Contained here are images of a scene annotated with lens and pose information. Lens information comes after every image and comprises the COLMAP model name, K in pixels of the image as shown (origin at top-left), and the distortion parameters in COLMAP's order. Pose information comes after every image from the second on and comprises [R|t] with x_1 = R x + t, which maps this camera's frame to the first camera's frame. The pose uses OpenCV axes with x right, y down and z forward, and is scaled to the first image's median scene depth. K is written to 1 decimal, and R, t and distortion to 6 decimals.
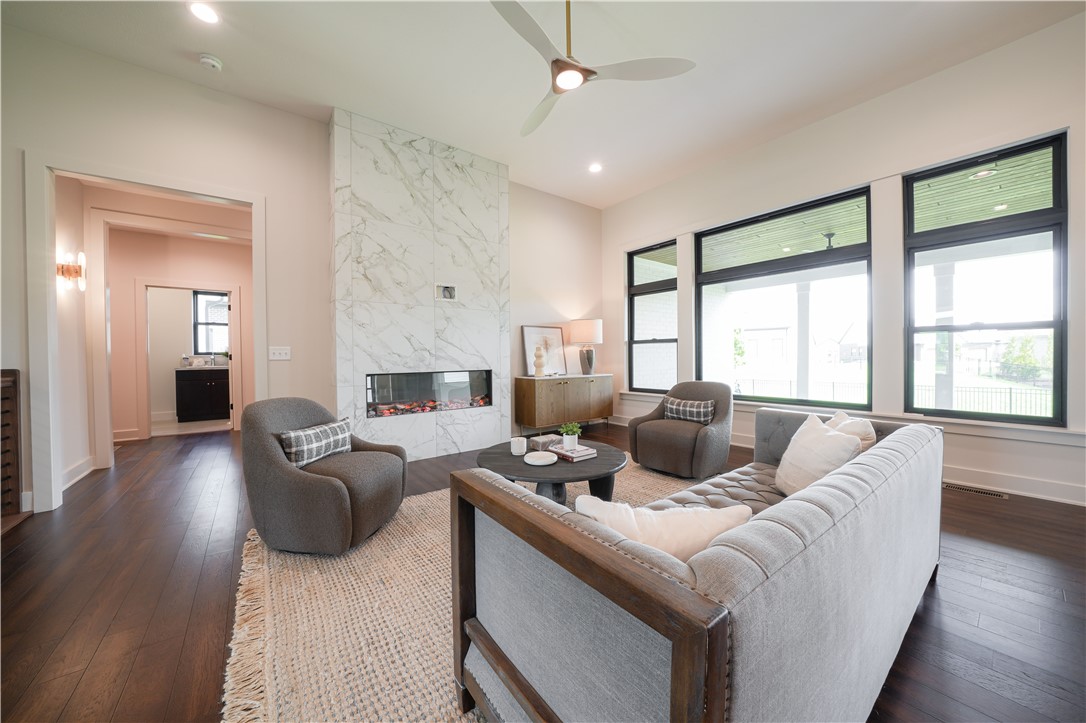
lens RADIAL K [[377.2, 0, 543.0], [0, 377.2, 361.5], [0, 0, 1]] dist [-0.020536, 0.000186]
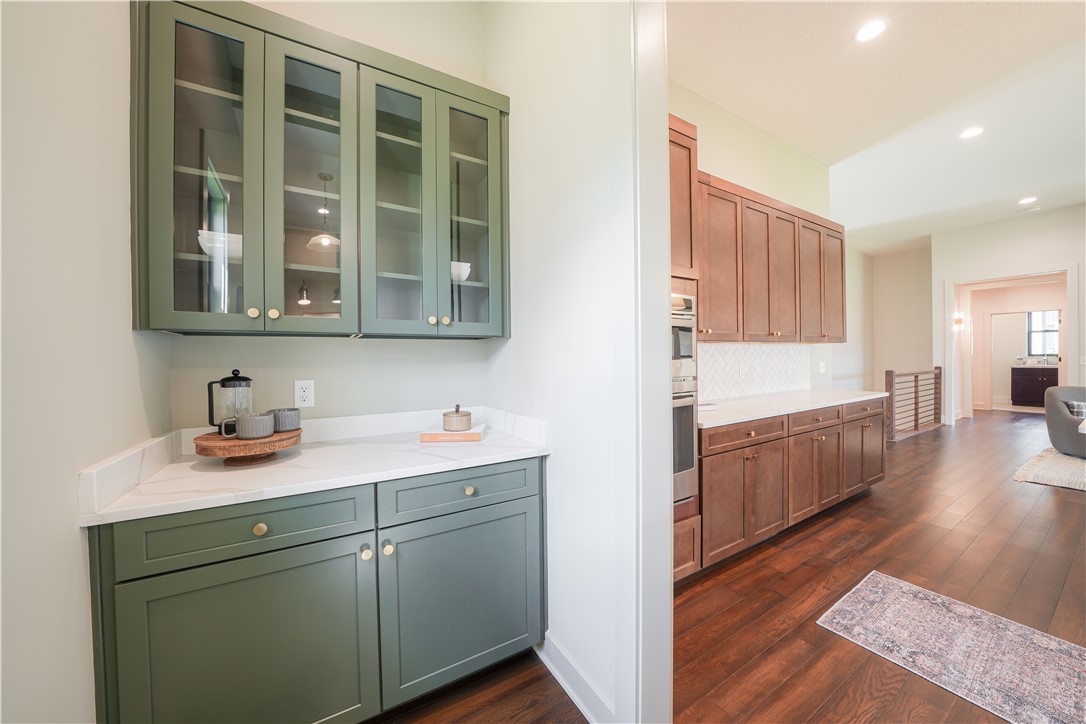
lens RADIAL K [[371.4, 0, 543.0], [0, 371.4, 362.0], [0, 0, 1]] dist [-0.020924, 0.000277]
pose [[-0.125322, 0.022048, -0.991871, 0.877991], [-0.001629, 0.999747, 0.022429, -0.039468], [0.992115, 0.004427, -0.125254, -0.902141]]
